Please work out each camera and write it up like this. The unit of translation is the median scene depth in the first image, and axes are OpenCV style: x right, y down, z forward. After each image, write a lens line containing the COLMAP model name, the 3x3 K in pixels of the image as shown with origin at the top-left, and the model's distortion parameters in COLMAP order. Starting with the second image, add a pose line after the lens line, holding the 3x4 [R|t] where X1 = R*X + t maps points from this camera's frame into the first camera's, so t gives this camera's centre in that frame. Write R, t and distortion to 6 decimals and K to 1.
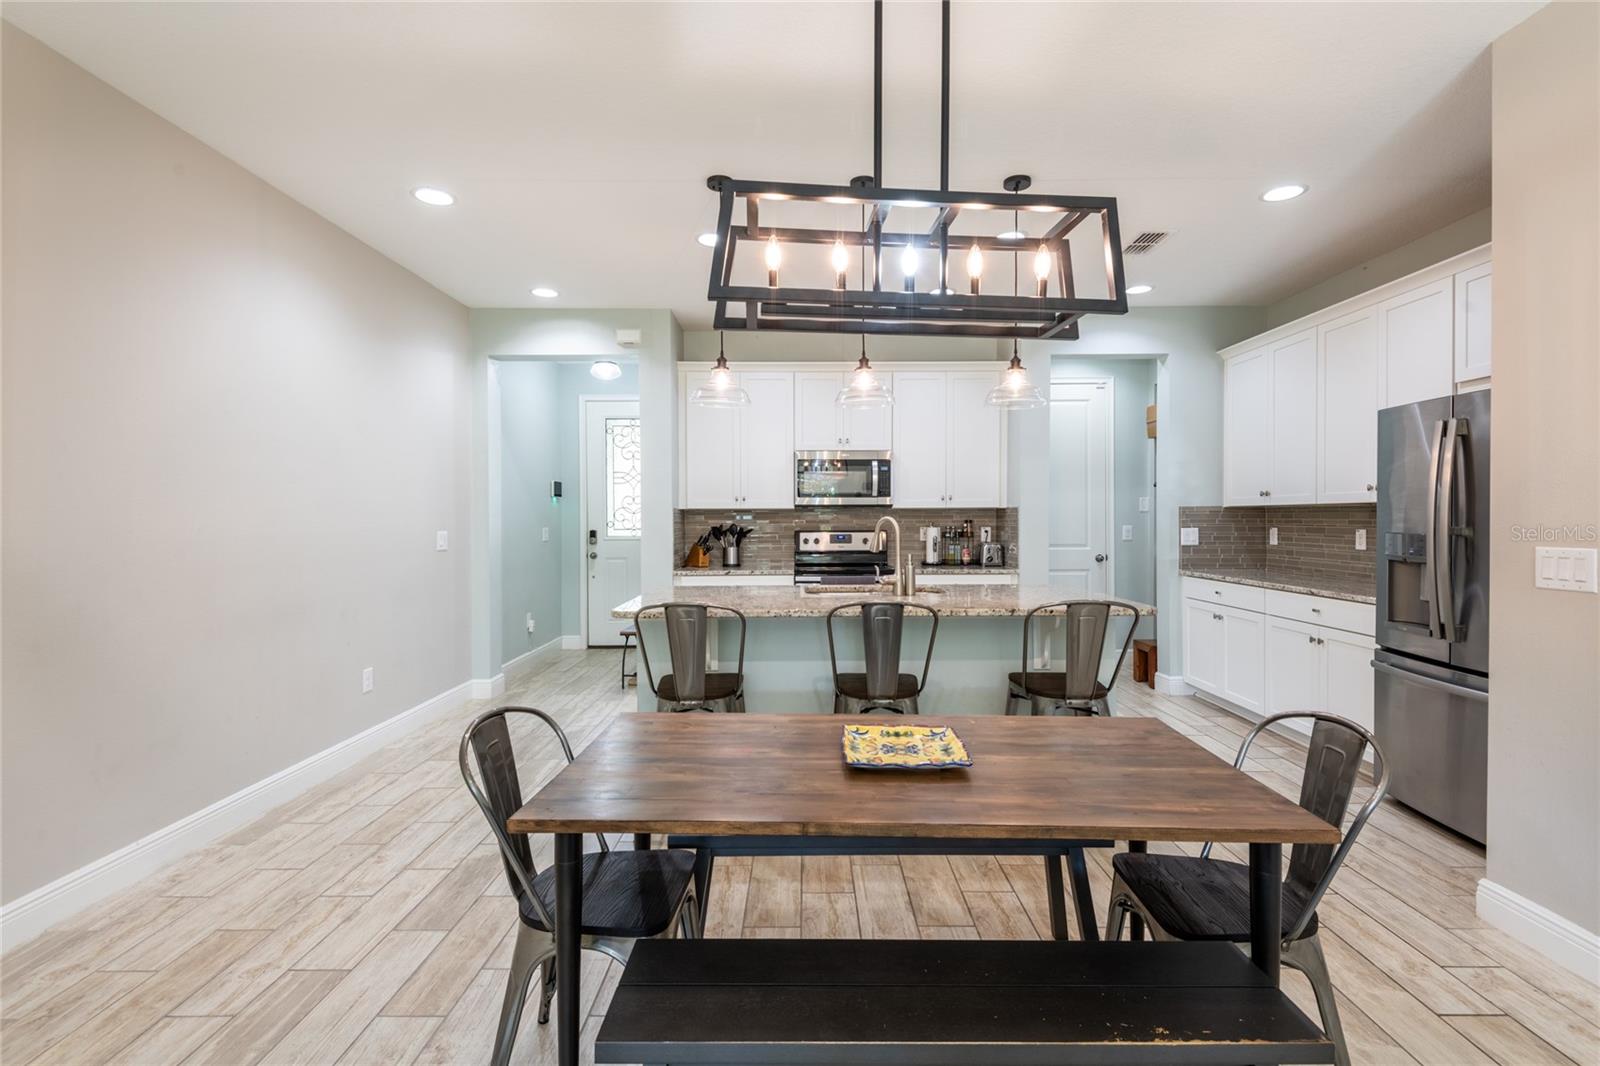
lens RADIAL K [[766.9, 0, 798.2], [0, 766.9, 528.8], [0, 0, 1]] dist [0.027134, -0.019231]
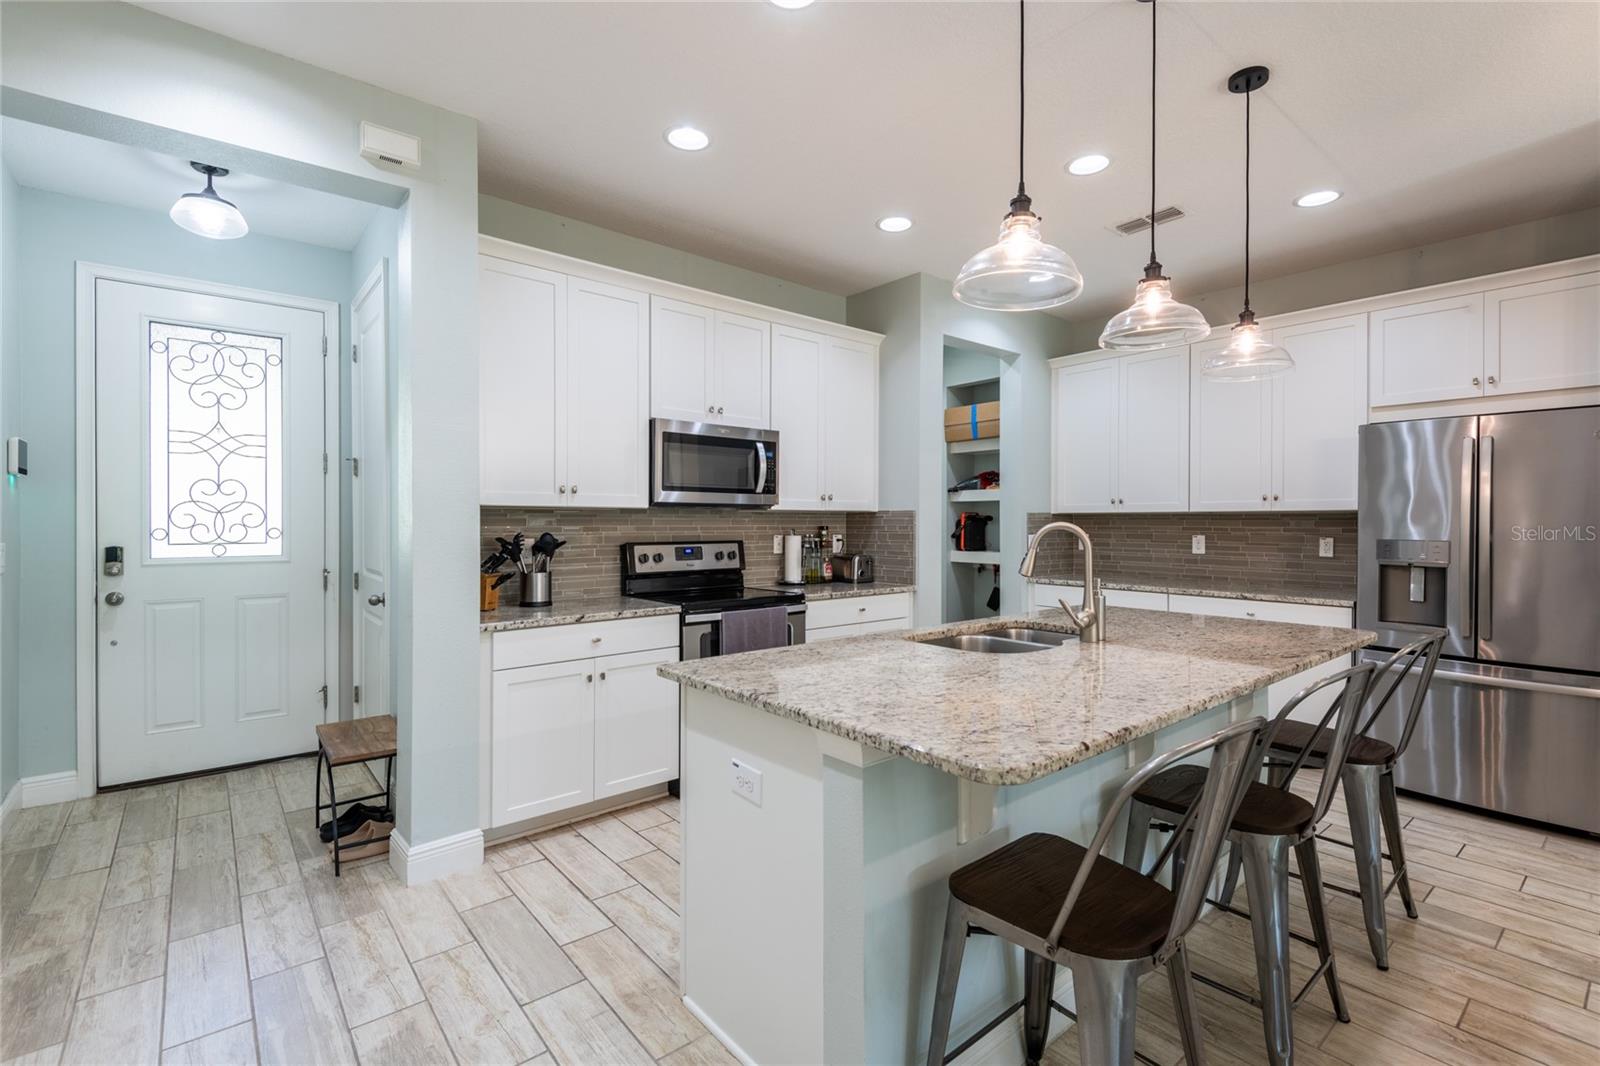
lens RADIAL K [[749.9, 0, 854.1], [0, 749.9, 528.5], [0, 0, 1]] dist [0.011661, -0.000829]
pose [[0.752480, -0.001628, 0.658613, -0.289913], [0.005373, 0.999979, -0.003666, -0.006471], [-0.658593, 0.006297, 0.752473, 0.421588]]
